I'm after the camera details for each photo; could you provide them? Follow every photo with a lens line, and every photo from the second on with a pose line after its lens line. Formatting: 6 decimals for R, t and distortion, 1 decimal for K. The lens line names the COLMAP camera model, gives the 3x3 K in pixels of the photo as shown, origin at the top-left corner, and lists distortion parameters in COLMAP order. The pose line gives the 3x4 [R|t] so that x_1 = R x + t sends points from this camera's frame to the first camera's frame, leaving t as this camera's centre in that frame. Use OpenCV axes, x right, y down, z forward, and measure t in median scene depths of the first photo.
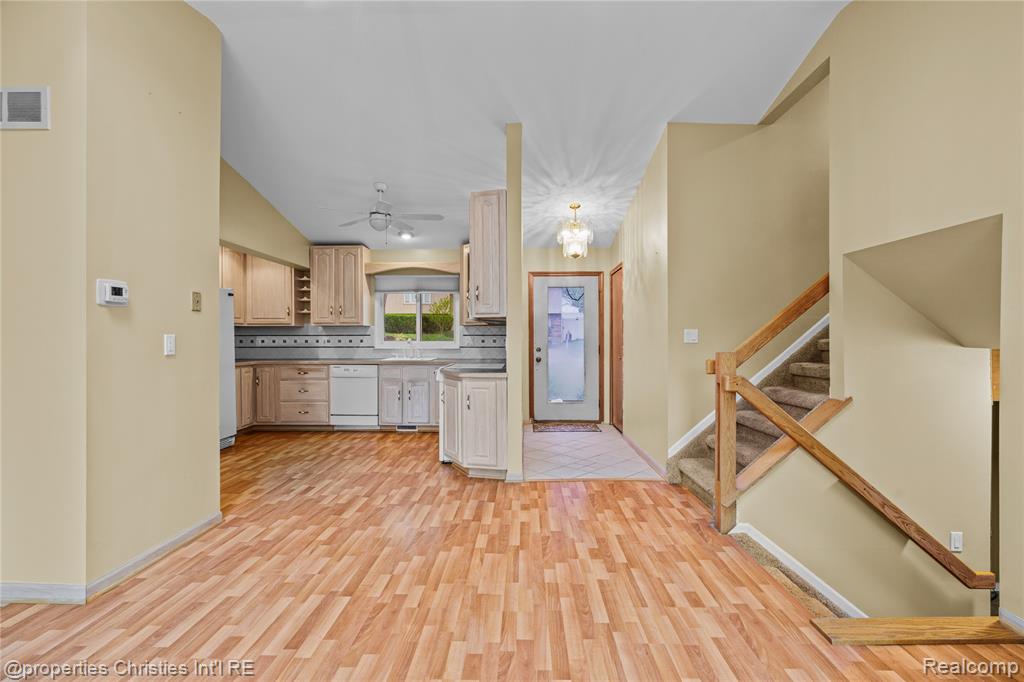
lens RADIAL K [[462.0, 0, 518.3], [0, 462.0, 341.8], [0, 0, 1]] dist [-0.013047, 0.005083]
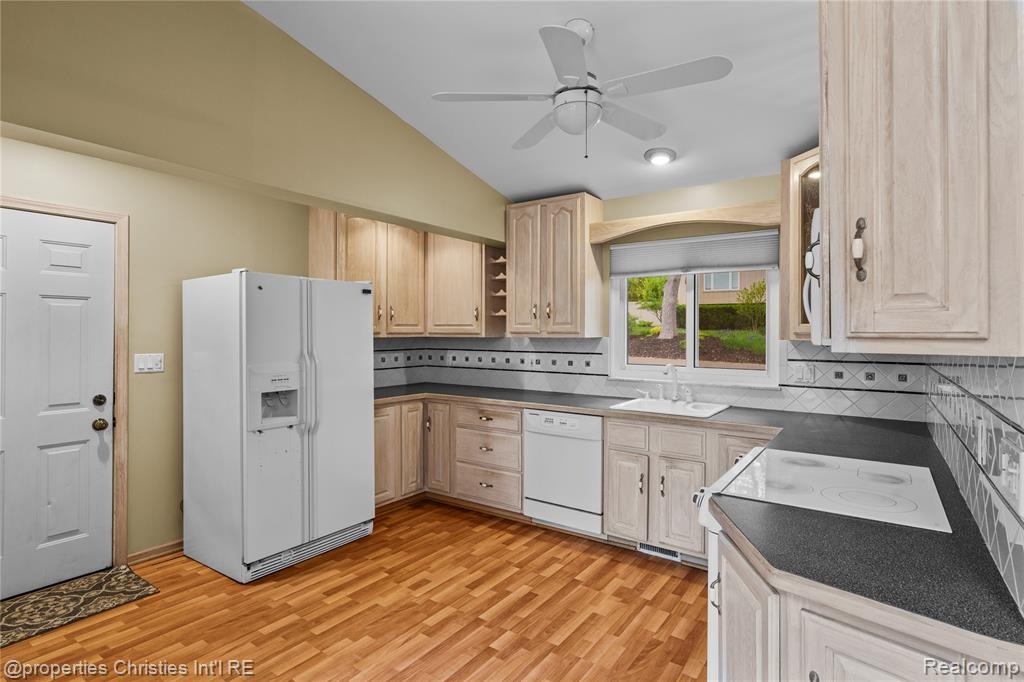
lens RADIAL K [[528.4, 0, 515.3], [0, 528.4, 330.9], [0, 0, 1]] dist [-0.007747, 0.004502]
pose [[0.828144, 0.004368, -0.560498, -0.067671], [-0.009544, 0.999935, -0.006309, -0.050052], [0.560434, 0.010574, 0.828132, 0.558464]]
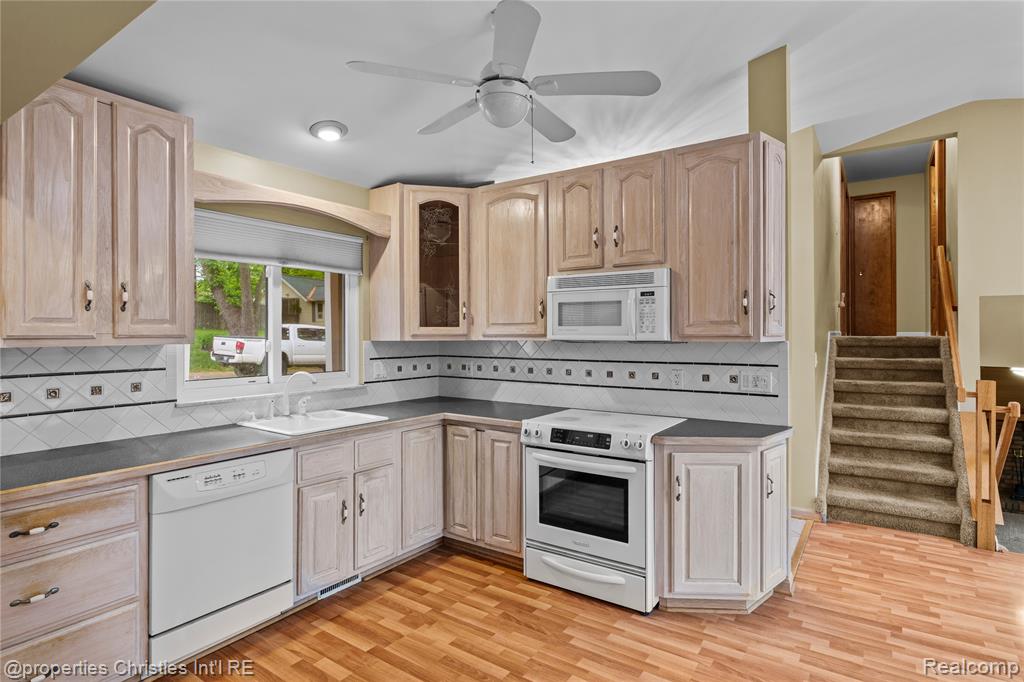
lens RADIAL K [[528.4, 0, 519.8], [0, 528.4, 334.8], [0, 0, 1]] dist [-0.007747, 0.004502]
pose [[0.551404, -0.000119, 0.834238, -0.691017], [0.007321, 0.999962, -0.004697, -0.050024], [-0.834206, 0.008698, 0.551384, 0.731098]]
